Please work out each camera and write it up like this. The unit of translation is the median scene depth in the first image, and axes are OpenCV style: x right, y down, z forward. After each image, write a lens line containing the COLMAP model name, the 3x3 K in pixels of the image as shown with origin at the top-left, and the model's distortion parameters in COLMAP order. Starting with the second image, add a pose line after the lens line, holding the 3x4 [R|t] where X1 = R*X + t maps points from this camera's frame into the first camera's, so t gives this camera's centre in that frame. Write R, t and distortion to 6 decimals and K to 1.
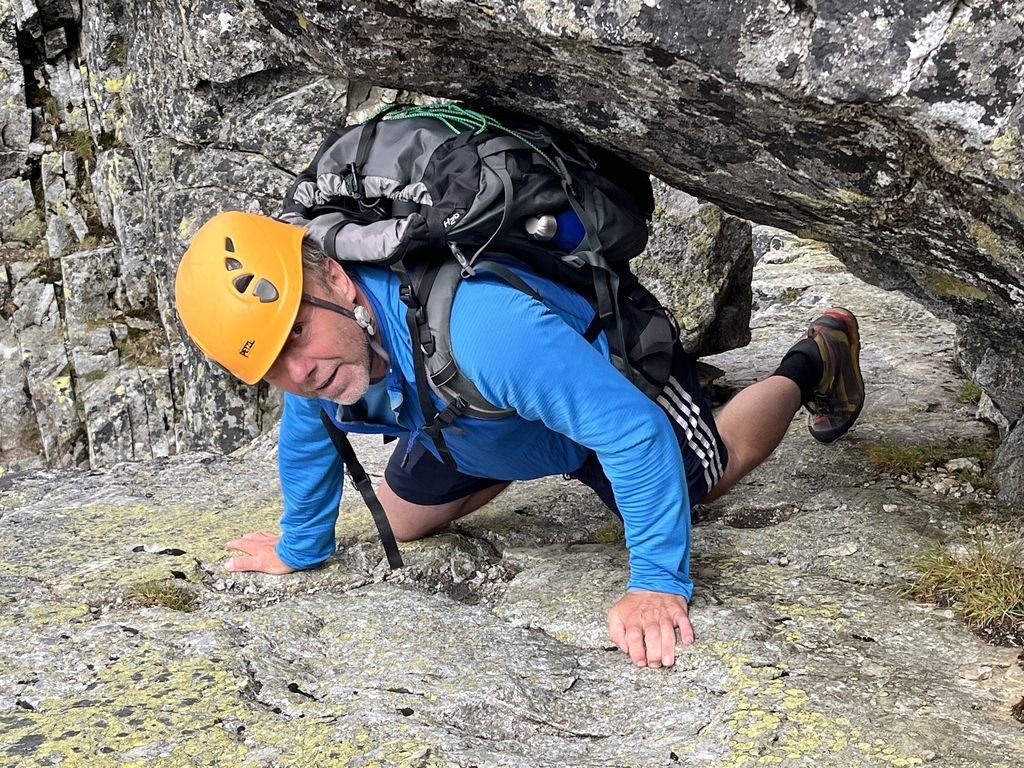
lens RADIAL K [[1607.0, 0, 511.3], [0, 1607.0, 391.8], [0, 0, 1]] dist [0.049925, 0.000000]
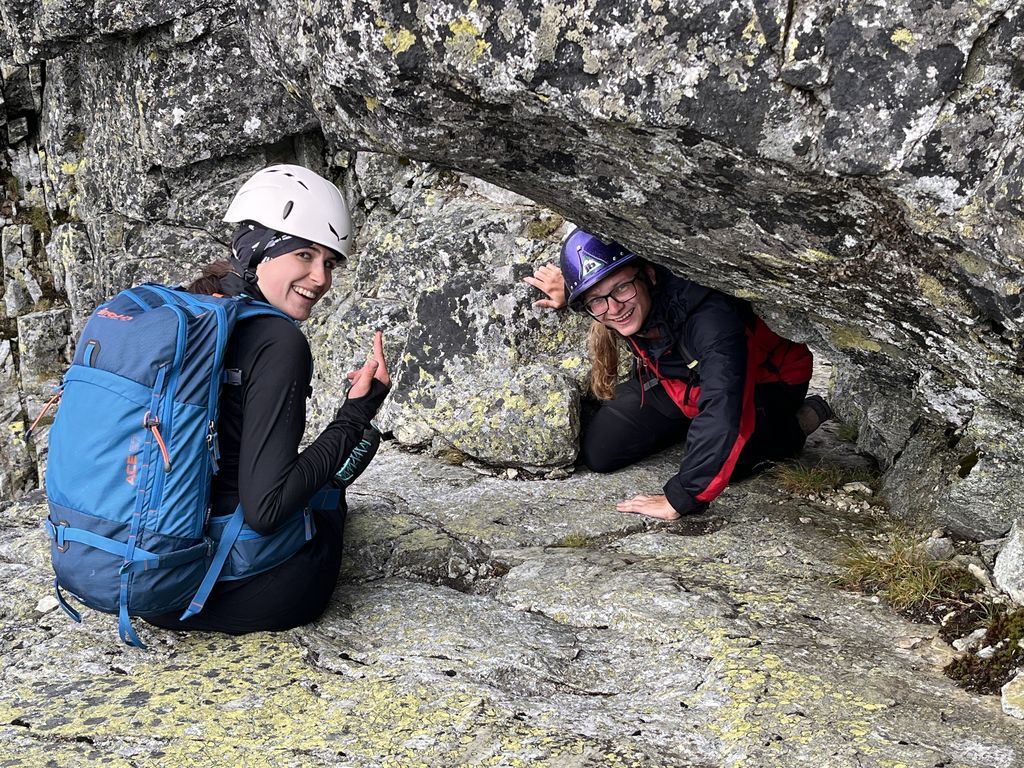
lens RADIAL K [[1384.3, 0, 512.9], [0, 1384.3, 376.9], [0, 0, 1]] dist [0.048755, 0.000000]
pose [[0.996957, 0.017009, 0.076080, -0.095280], [-0.013382, 0.998761, -0.047923, 0.024716], [-0.076801, 0.046759, 0.995949, -0.045204]]
